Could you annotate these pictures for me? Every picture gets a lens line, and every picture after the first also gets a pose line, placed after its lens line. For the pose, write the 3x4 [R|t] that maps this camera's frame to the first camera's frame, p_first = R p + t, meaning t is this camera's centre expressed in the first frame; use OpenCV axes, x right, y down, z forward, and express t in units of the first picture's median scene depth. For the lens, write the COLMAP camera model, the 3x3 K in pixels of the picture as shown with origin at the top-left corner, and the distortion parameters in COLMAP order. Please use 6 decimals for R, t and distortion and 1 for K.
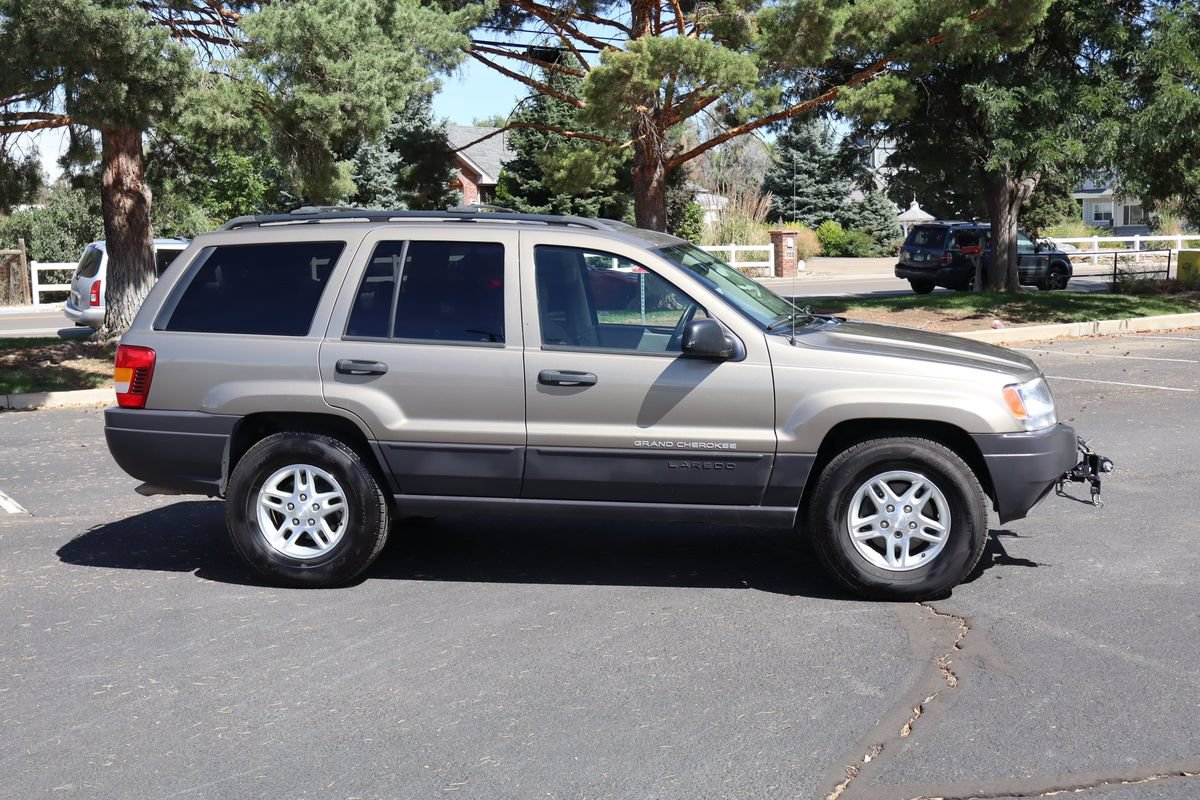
lens RADIAL K [[1501.9, 0, 606.0], [0, 1501.9, 399.4], [0, 0, 1]] dist [0.006136, -0.018922]
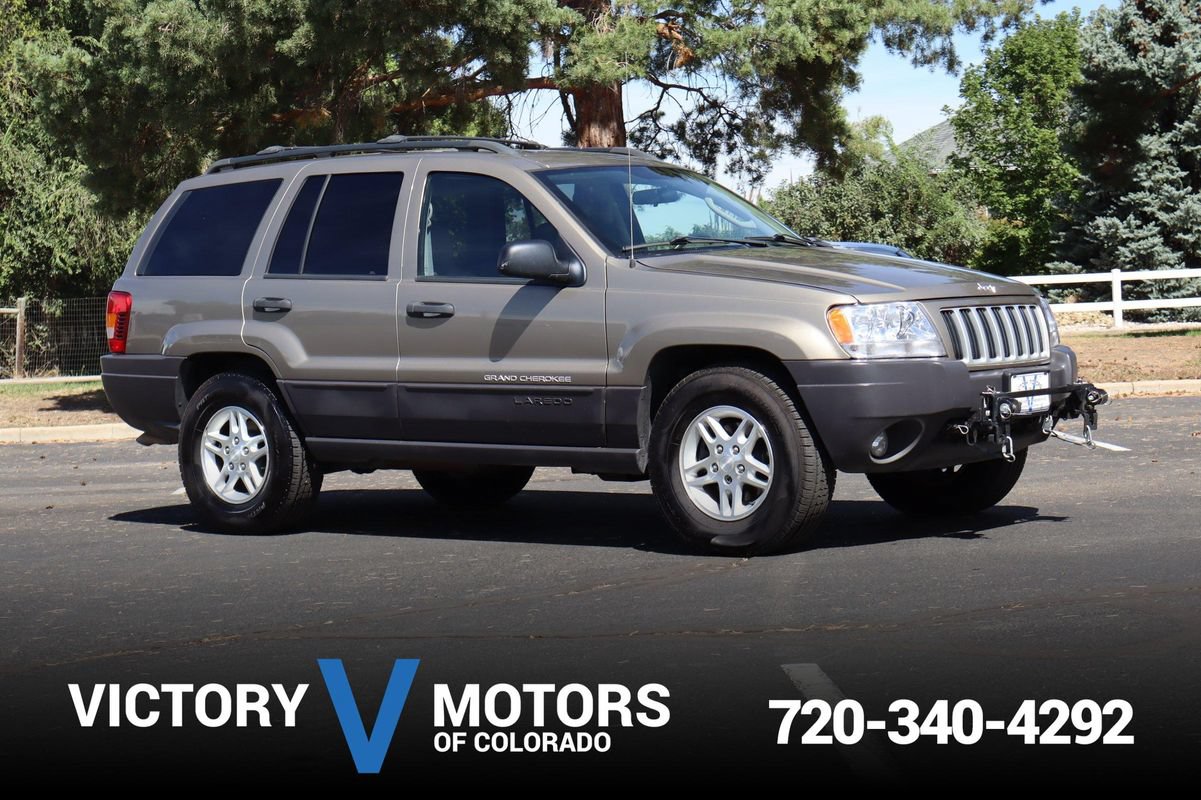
lens RADIAL K [[2420.5, 0, 600.5], [0, 2420.5, 400.0], [0, 0, 1]] dist [-0.002130, 0.179039]
pose [[0.868117, 0.000551, -0.496360, 0.791925], [-0.026977, 0.998574, -0.046072, 0.105740], [0.495626, 0.053386, 0.866894, -0.251999]]
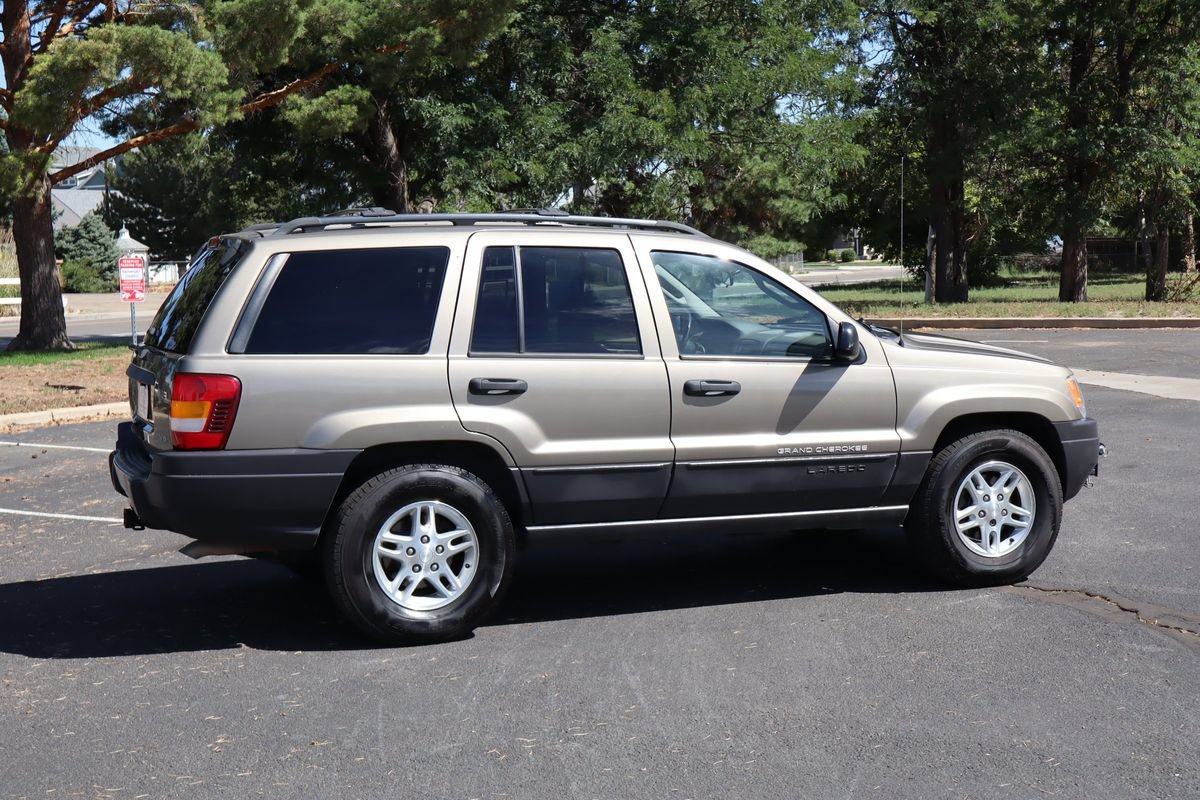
lens RADIAL K [[1702.3, 0, 604.0], [0, 1702.3, 407.8], [0, 0, 1]] dist [0.009979, 0.043600]
pose [[0.865963, -0.046334, 0.497957, -0.603682], [0.060176, 0.998118, -0.011775, 0.006998], [-0.496475, 0.040162, 0.867122, 0.090977]]
